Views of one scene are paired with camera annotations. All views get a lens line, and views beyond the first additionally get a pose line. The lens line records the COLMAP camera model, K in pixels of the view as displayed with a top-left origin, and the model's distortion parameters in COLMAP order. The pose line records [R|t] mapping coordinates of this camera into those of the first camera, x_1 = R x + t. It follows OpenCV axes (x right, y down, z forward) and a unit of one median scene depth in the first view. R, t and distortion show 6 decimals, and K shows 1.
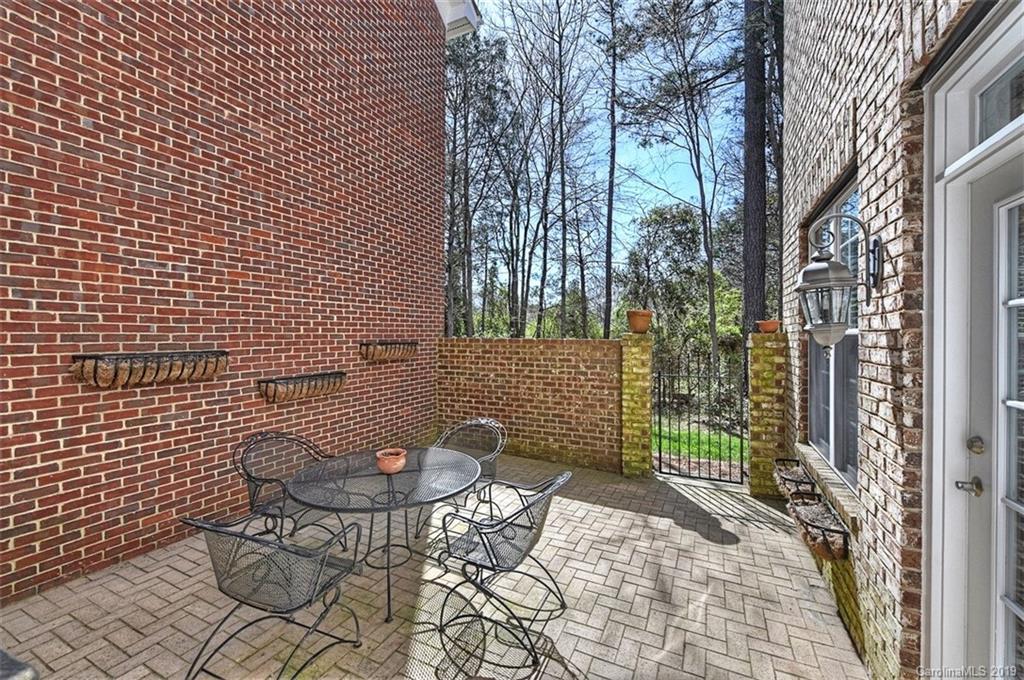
lens RADIAL K [[427.6, 0, 521.2], [0, 427.6, 337.0], [0, 0, 1]] dist [-0.001893, -0.000807]
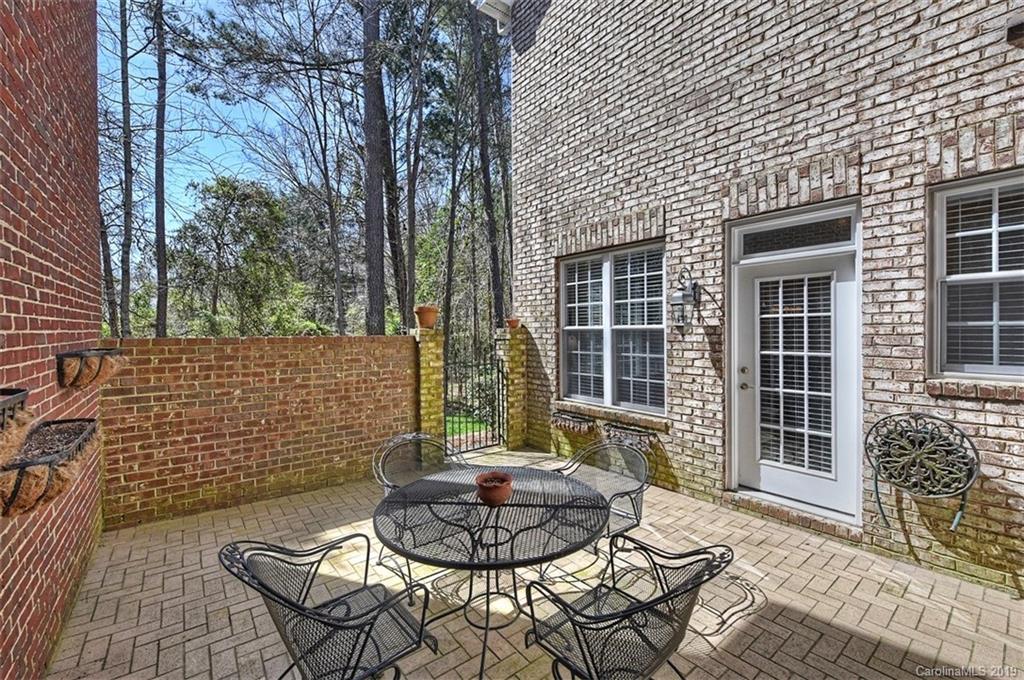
lens RADIAL K [[427.6, 0, 521.2], [0, 427.6, 333.9], [0, 0, 1]] dist [-0.001893, -0.000807]
pose [[0.414440, -0.015369, 0.909947, -0.541305], [0.013169, 0.999854, 0.010889, -0.004212], [-0.909981, 0.007470, 0.414582, 0.341601]]
